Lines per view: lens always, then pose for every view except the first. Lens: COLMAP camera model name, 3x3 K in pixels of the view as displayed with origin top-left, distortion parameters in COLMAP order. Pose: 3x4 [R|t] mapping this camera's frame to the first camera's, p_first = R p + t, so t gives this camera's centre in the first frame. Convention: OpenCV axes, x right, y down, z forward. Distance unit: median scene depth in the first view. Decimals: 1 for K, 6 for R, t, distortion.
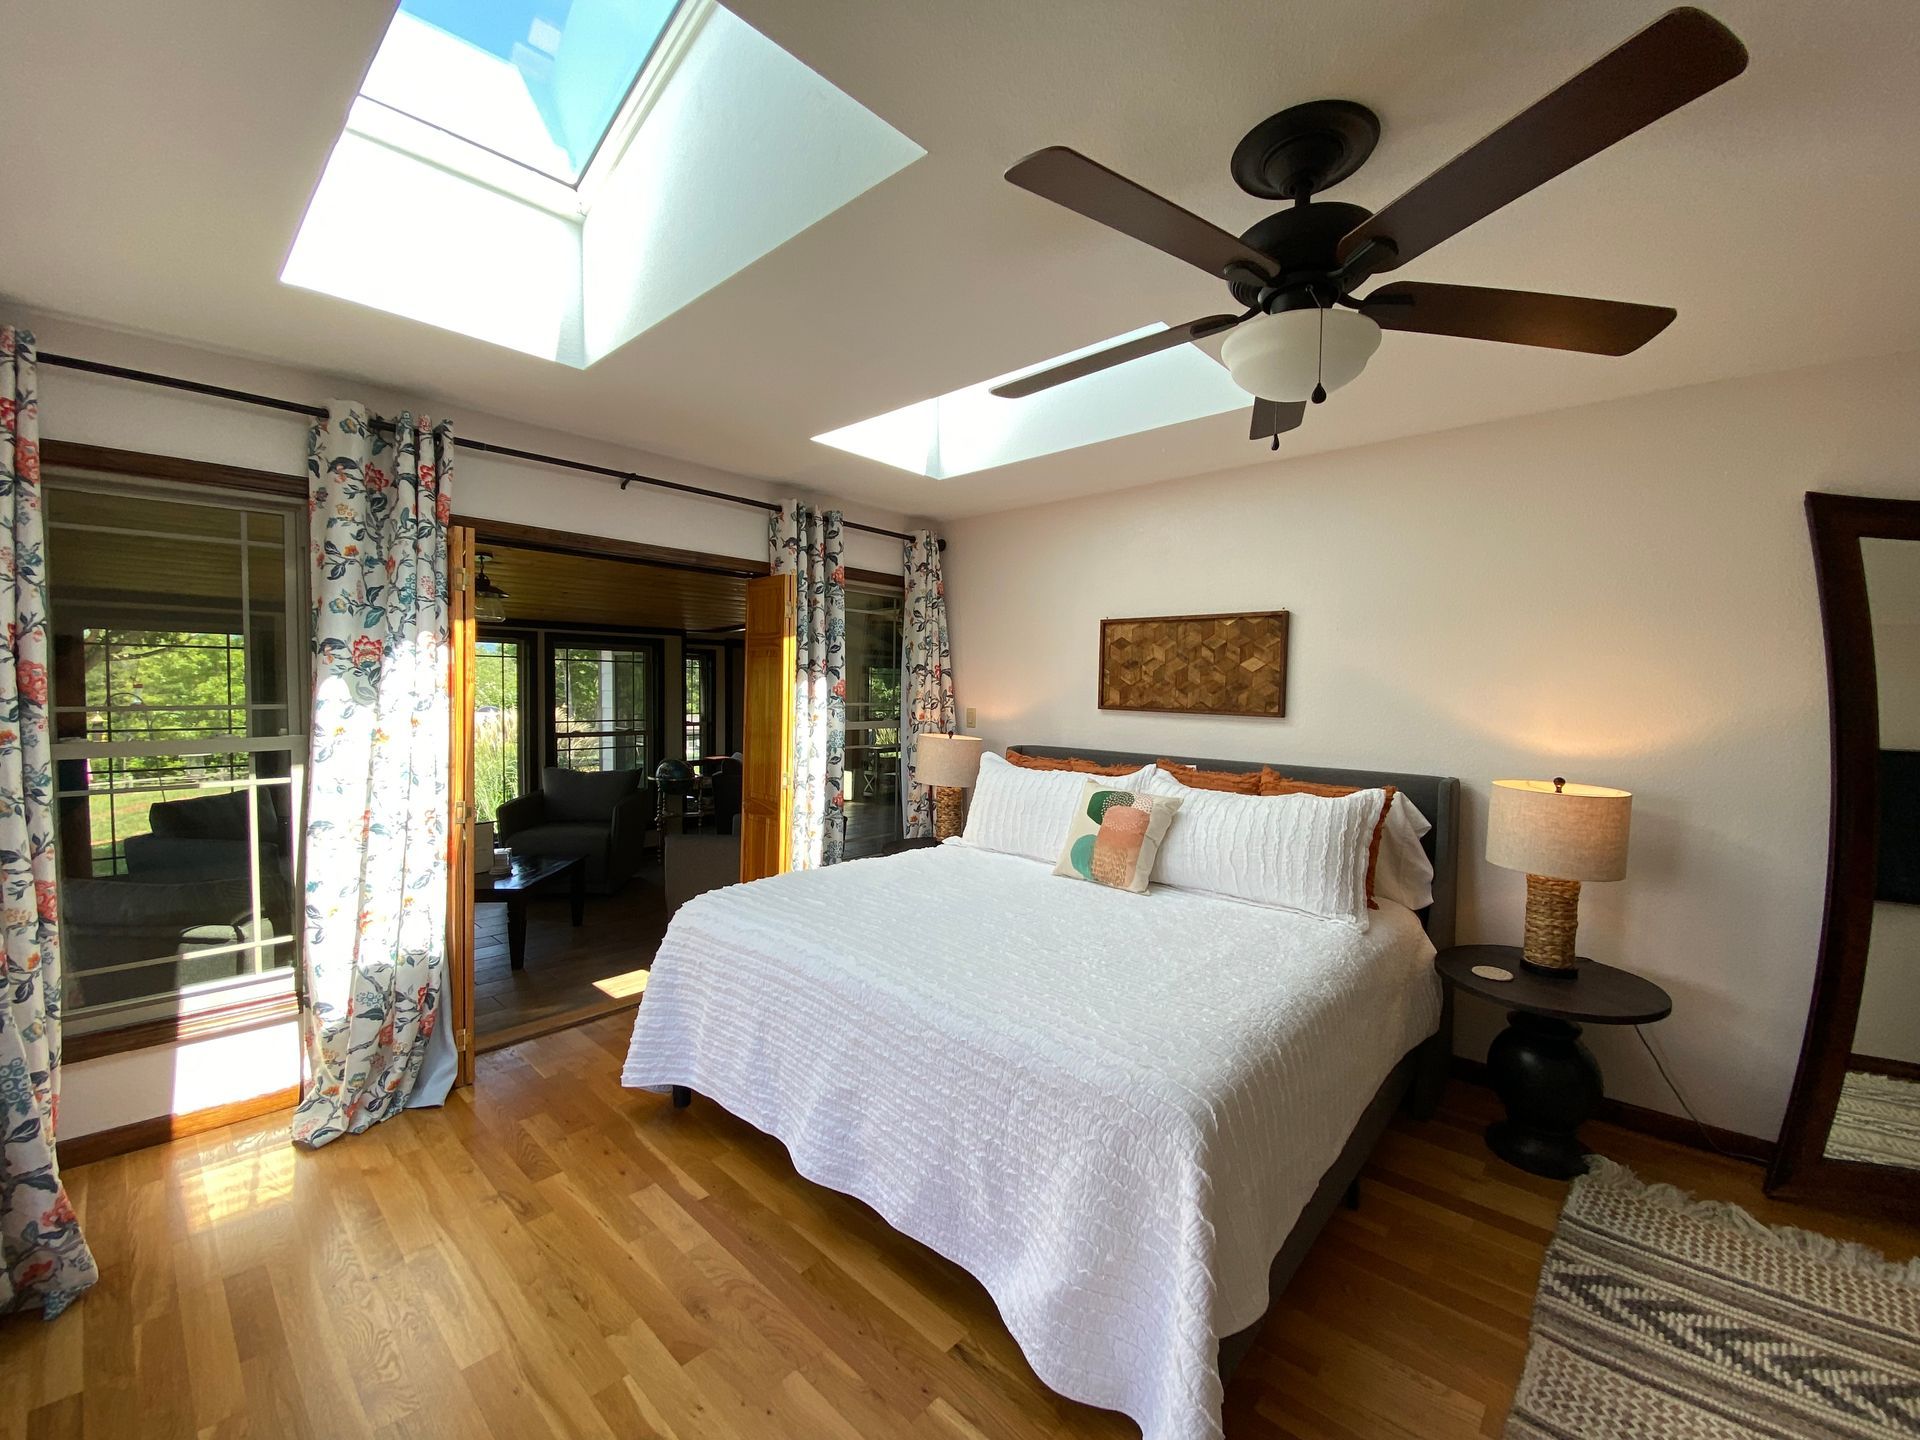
lens RADIAL K [[764.3, 0, 960.0], [0, 764.3, 720.0], [0, 0, 1]] dist [-0.000950, -0.011194]
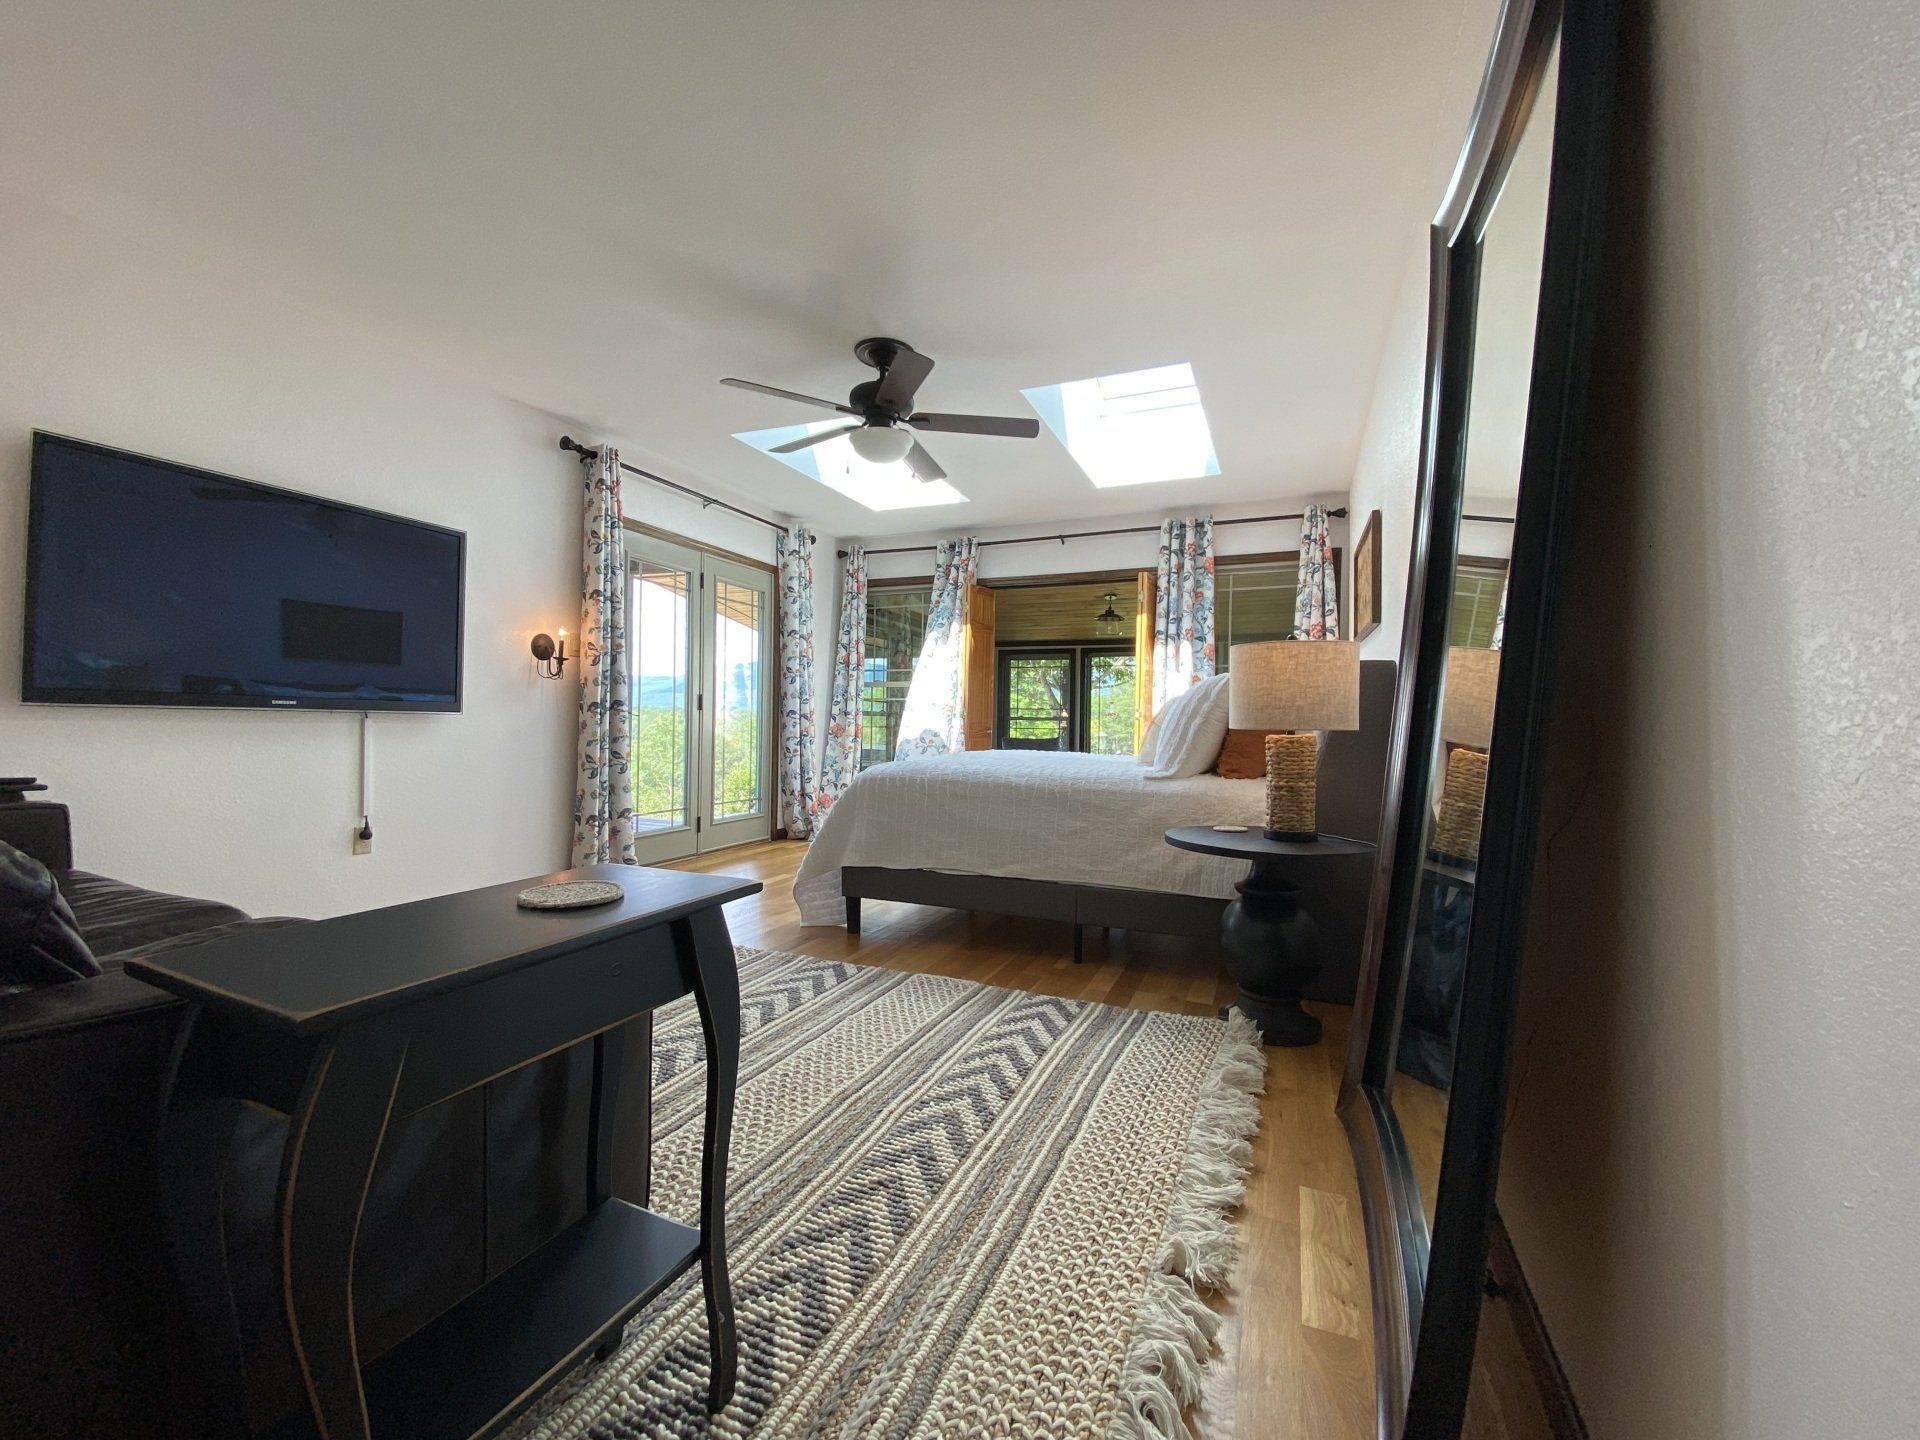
lens RADIAL K [[764.4, 0, 956.1], [0, 764.4, 717.6], [0, 0, 1]] dist [-0.001686, 0.000104]
pose [[0.322086, -0.023290, -0.946424, 0.982316], [-0.057542, 0.997367, -0.044127, 0.163593], [0.944960, 0.068672, 0.319897, 0.196496]]
